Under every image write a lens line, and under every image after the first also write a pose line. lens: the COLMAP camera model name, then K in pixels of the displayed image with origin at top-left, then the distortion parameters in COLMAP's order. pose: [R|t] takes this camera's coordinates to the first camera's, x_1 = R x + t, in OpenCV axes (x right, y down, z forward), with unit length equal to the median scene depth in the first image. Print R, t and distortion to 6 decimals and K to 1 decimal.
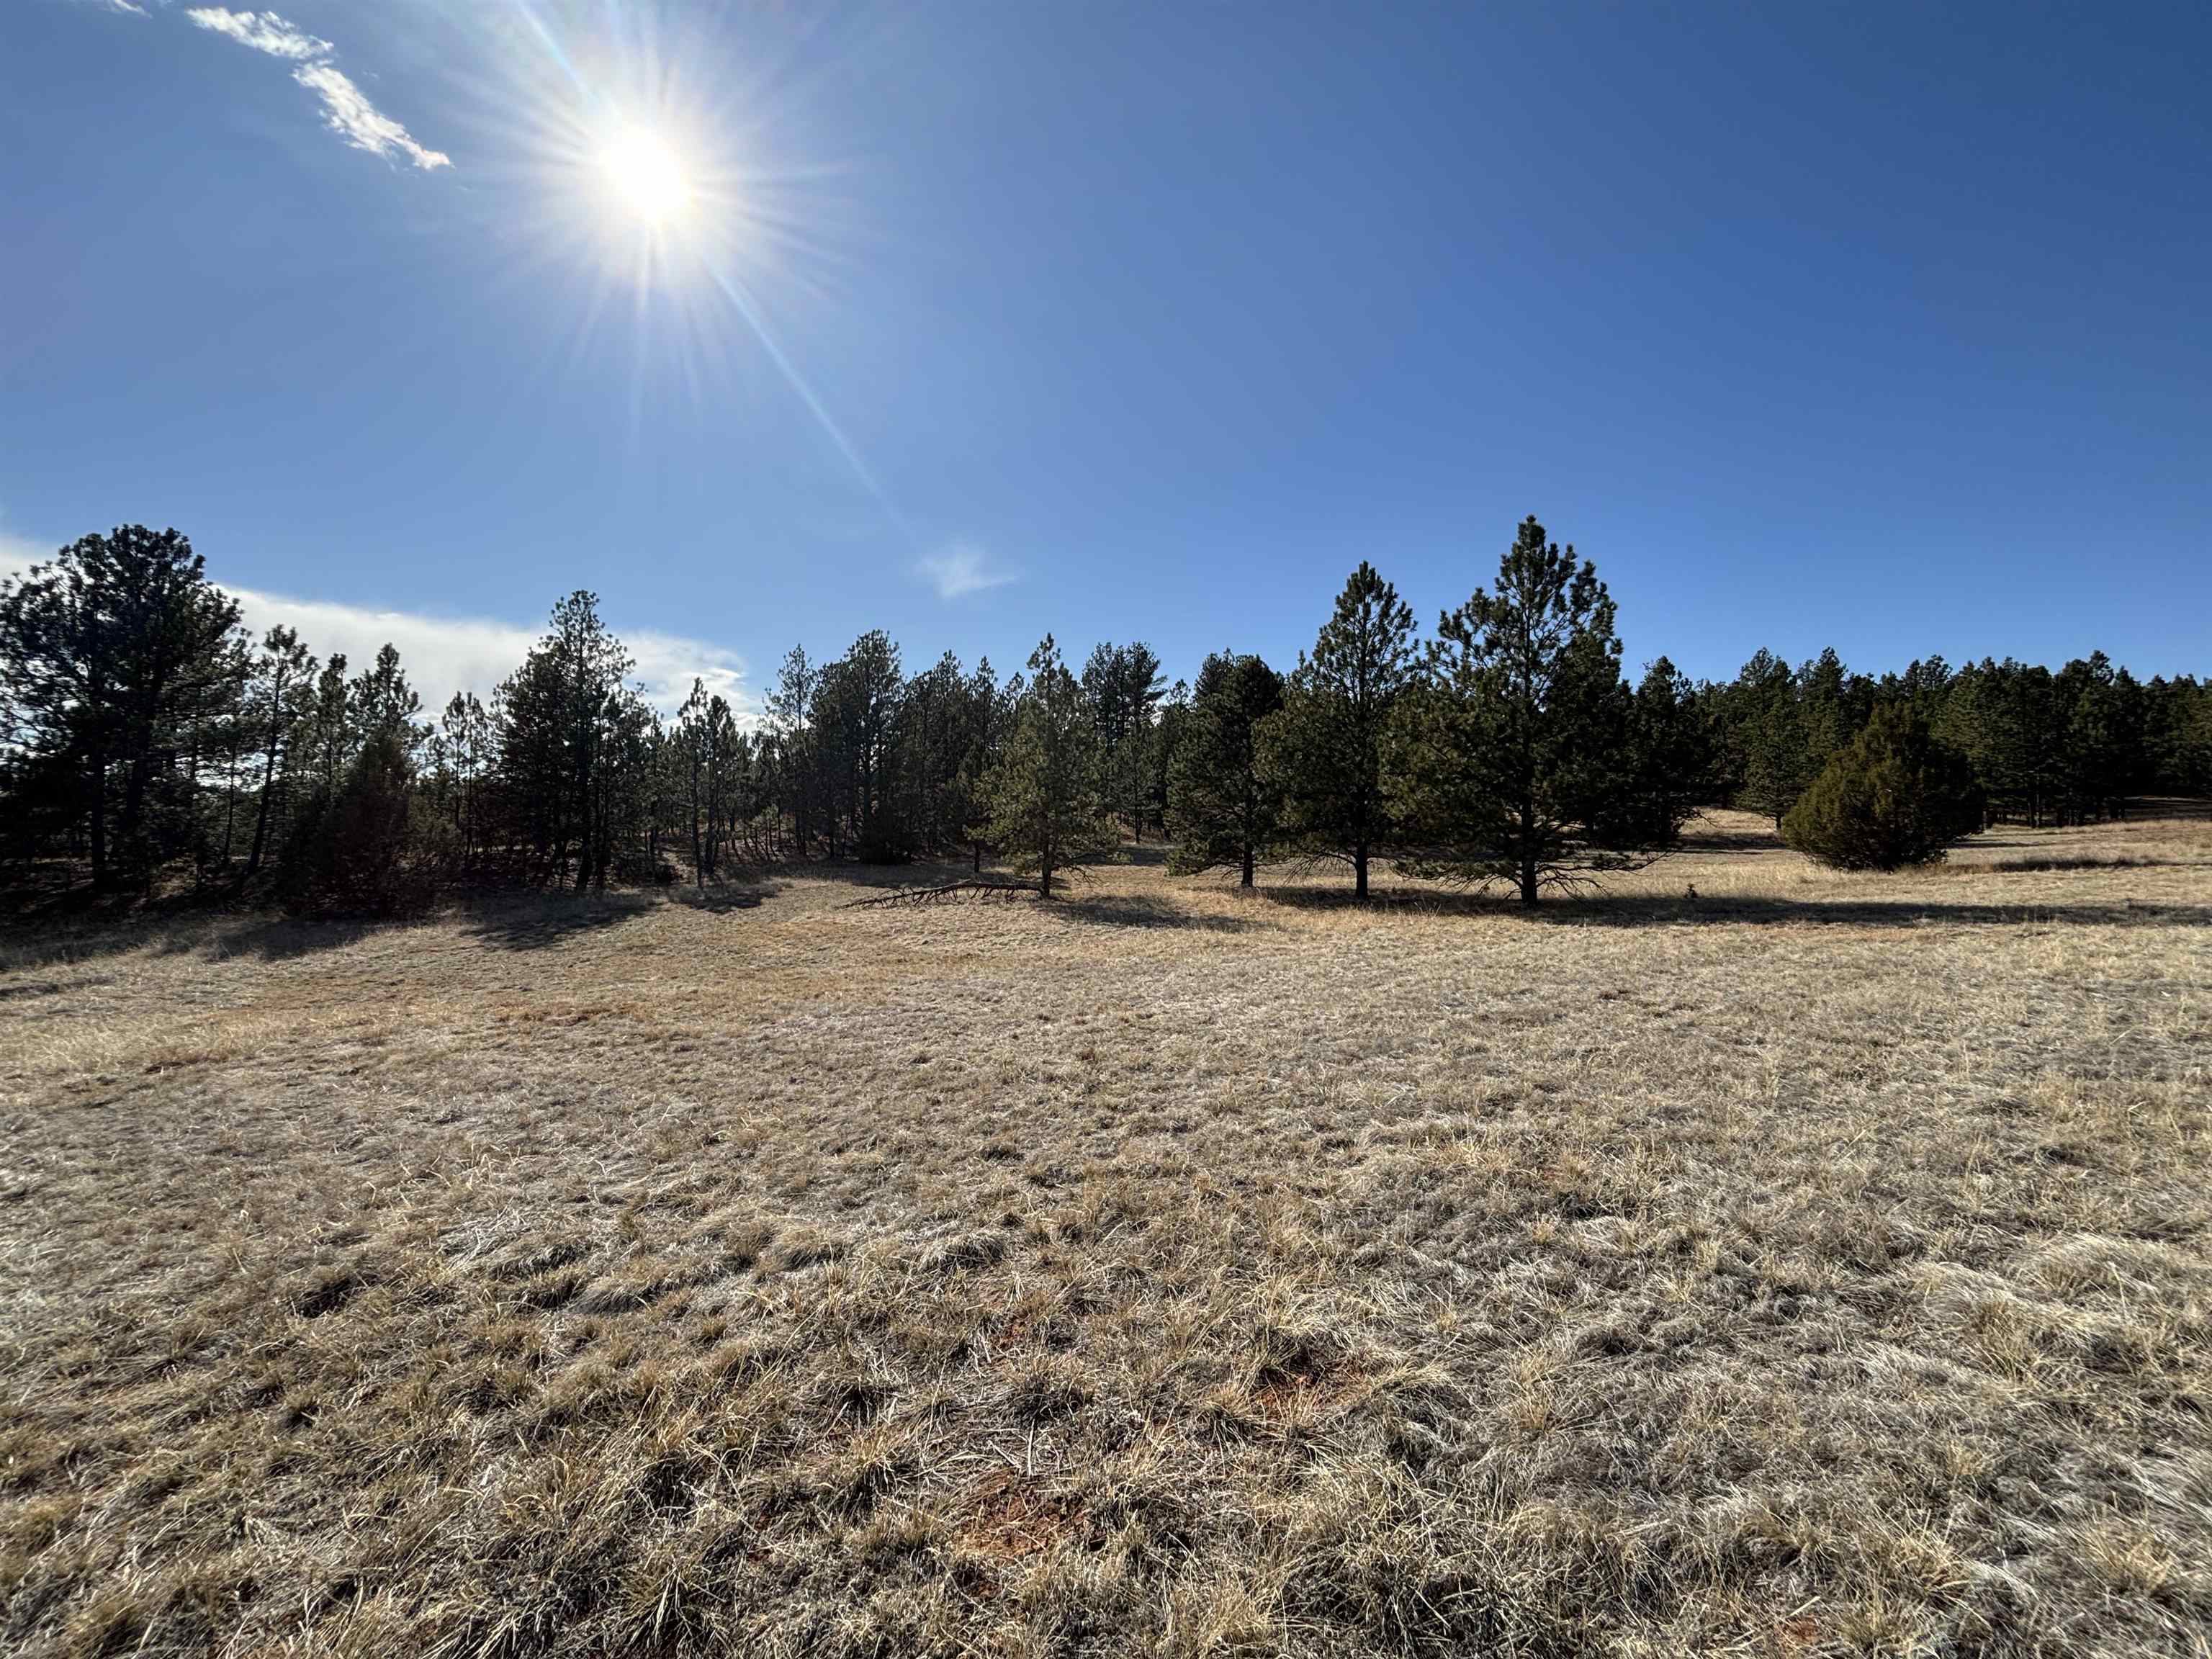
lens RADIAL K [[890.9, 0, 1113.4], [0, 890.9, 813.8], [0, 0, 1]] dist [-0.004365, -0.000071]
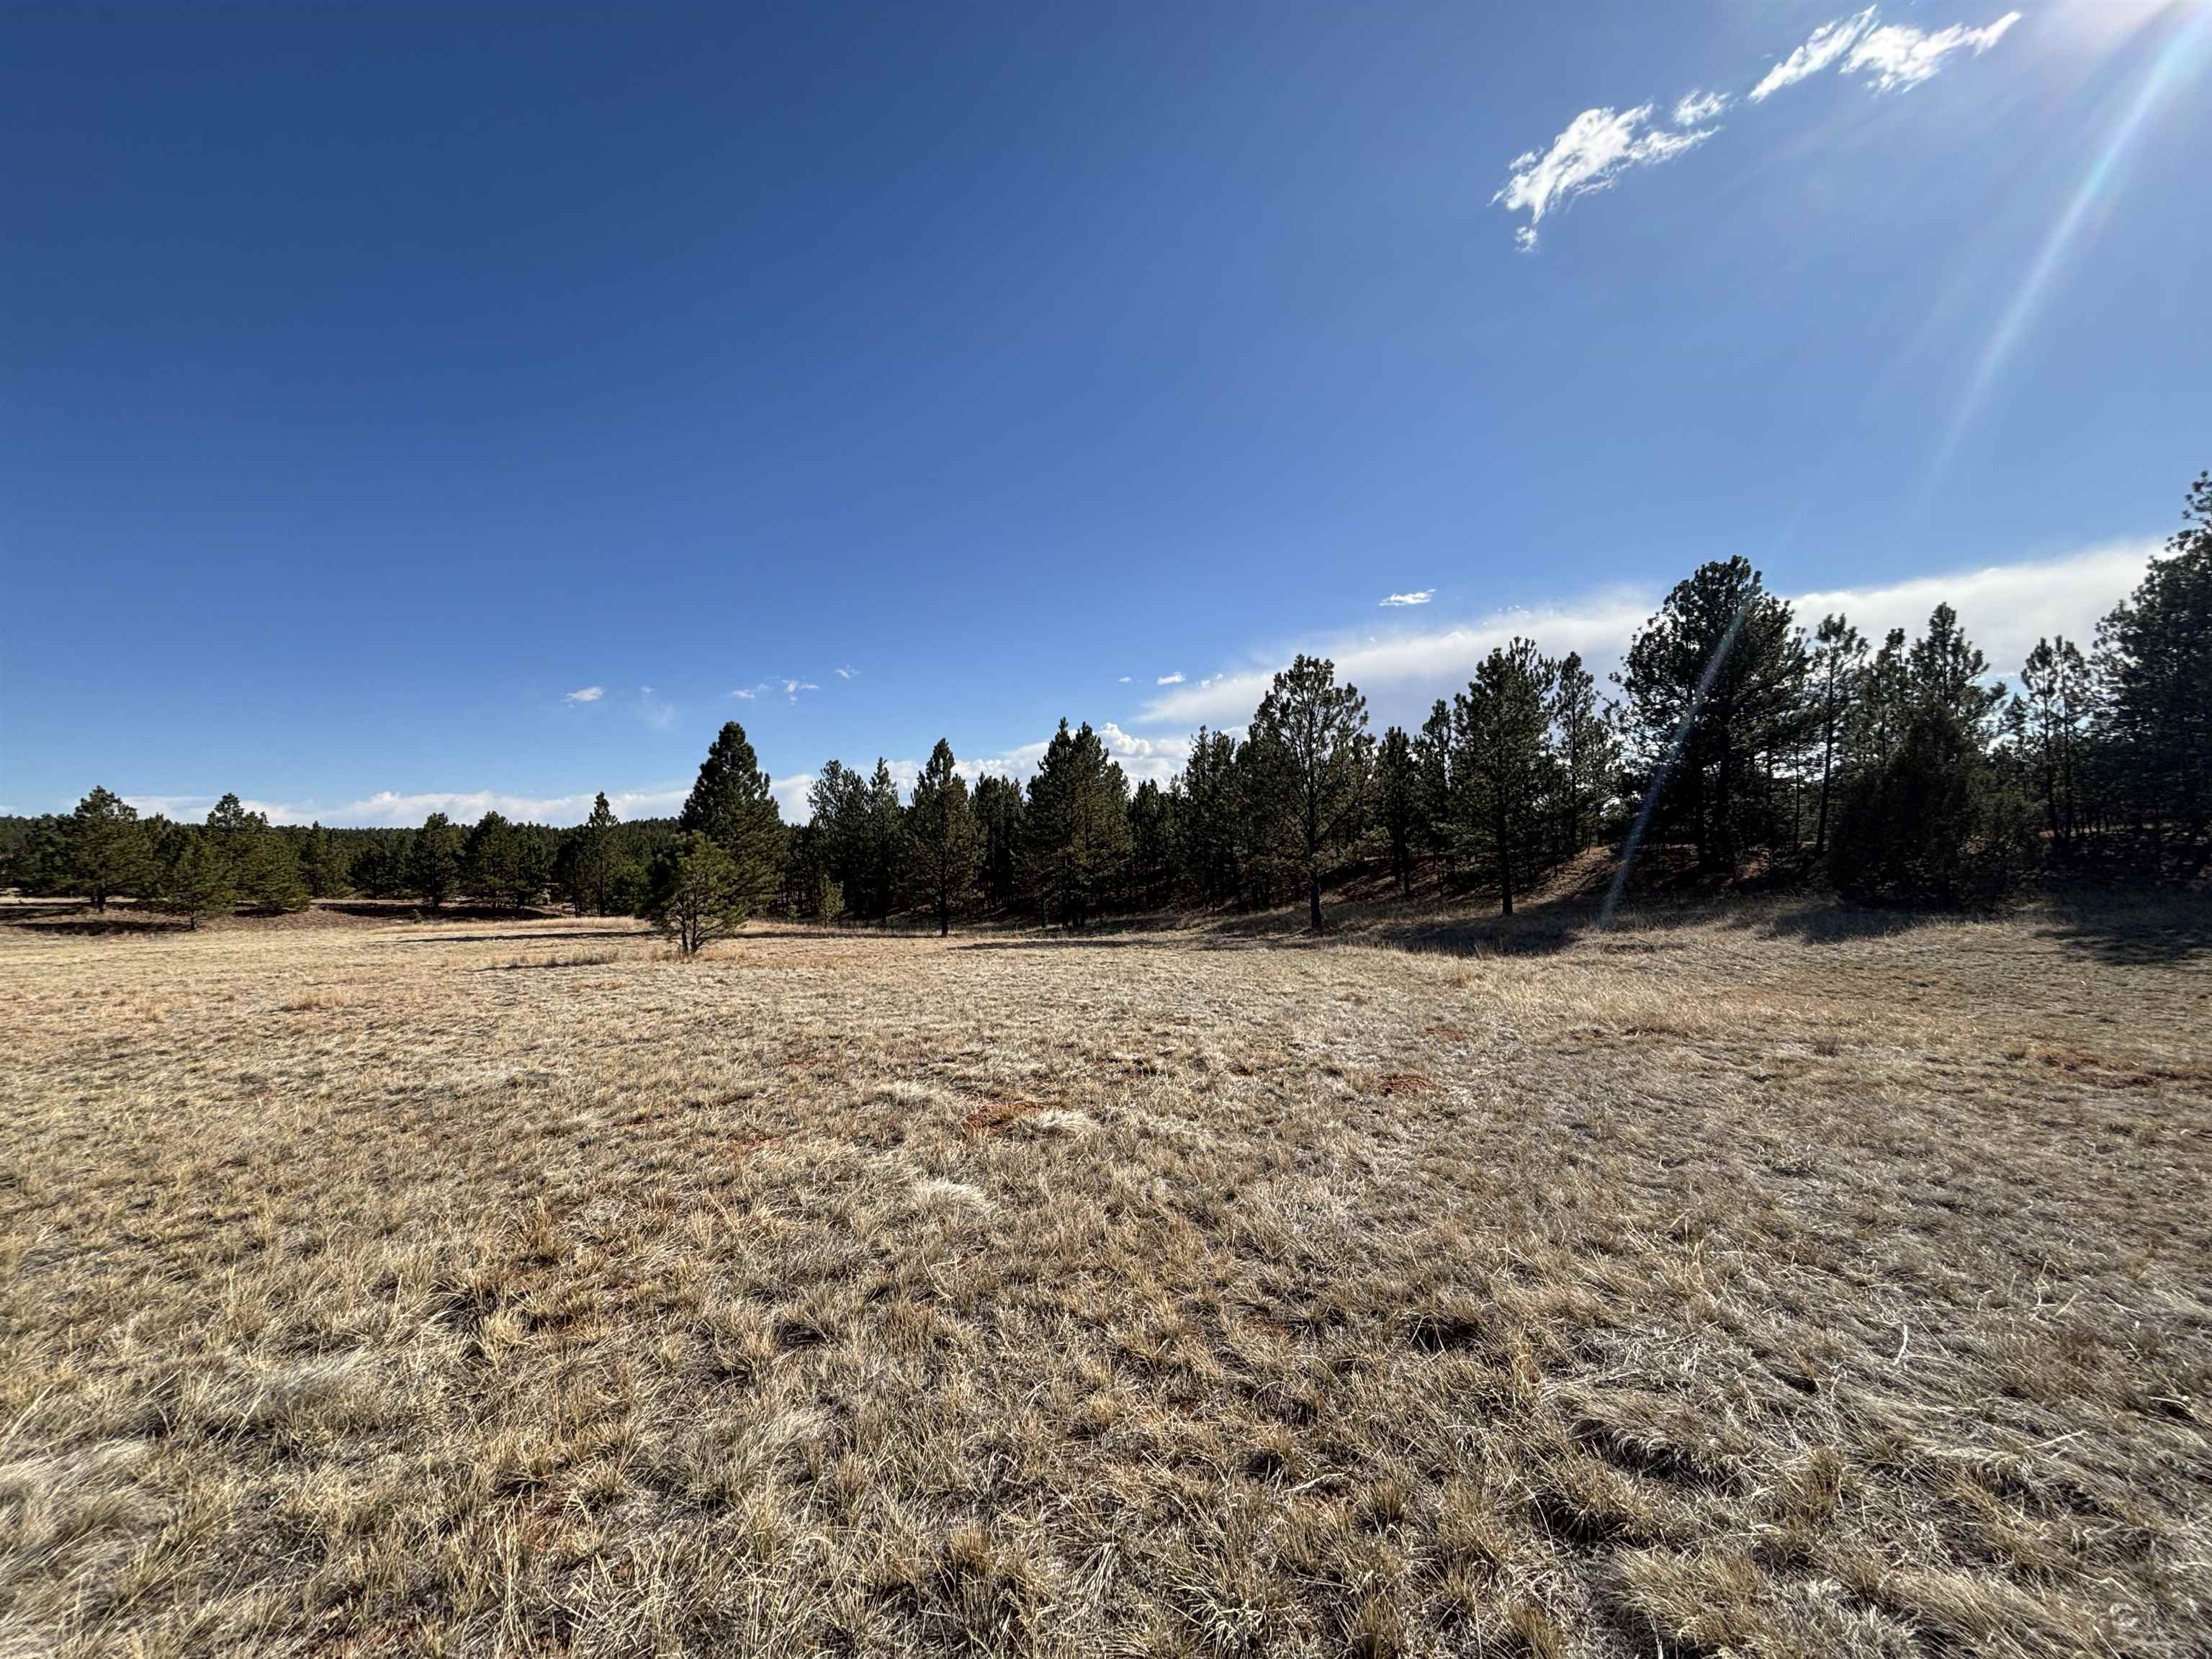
lens RADIAL K [[890.9, 0, 1108.9], [0, 890.9, 839.2], [0, 0, 1]] dist [-0.004365, -0.000071]
pose [[0.088481, -0.011063, -0.996016, 0.000065], [0.058513, 0.998269, -0.005890, 0.002753], [0.994358, -0.057759, 0.088975, 0.083094]]
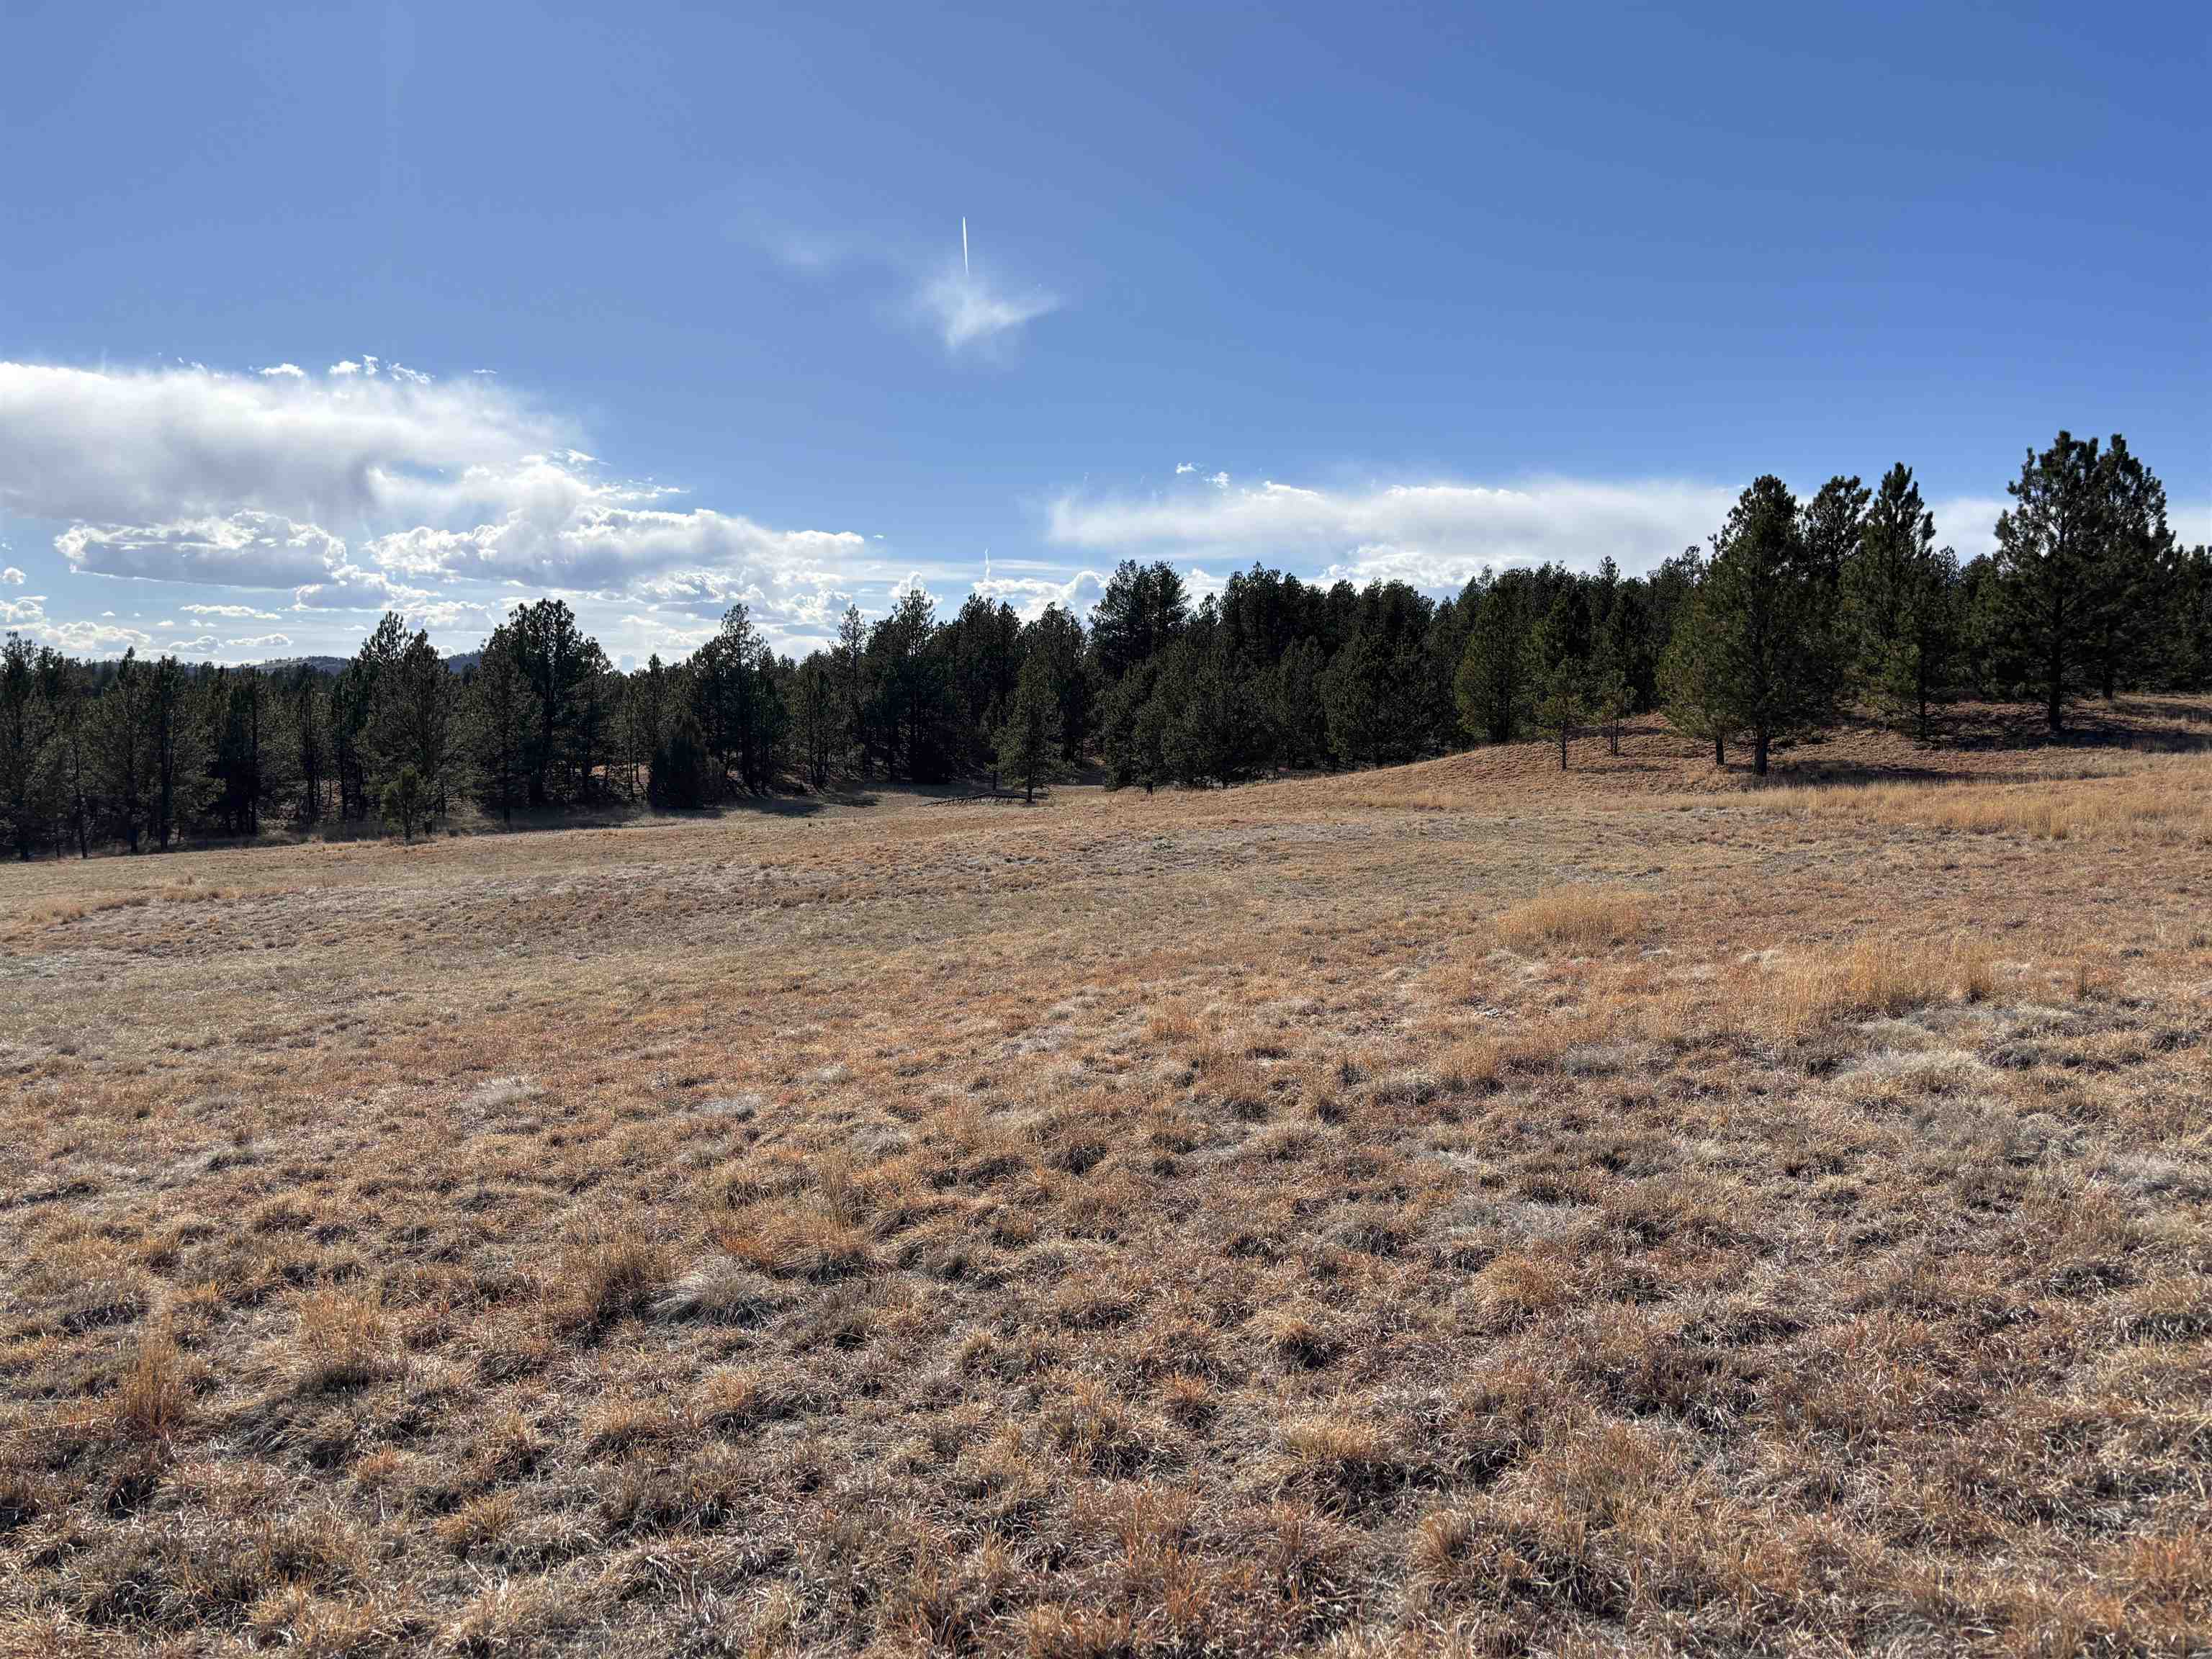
lens RADIAL K [[1694.7, 0, 1123.6], [0, 1694.7, 839.0], [0, 0, 1]] dist [0.059772, -0.057141]
pose [[0.995538, 0.008402, -0.093985, 0.292542], [0.000066, 0.995966, 0.089736, -0.094486], [0.094360, -0.089342, 0.991521, -1.602585]]
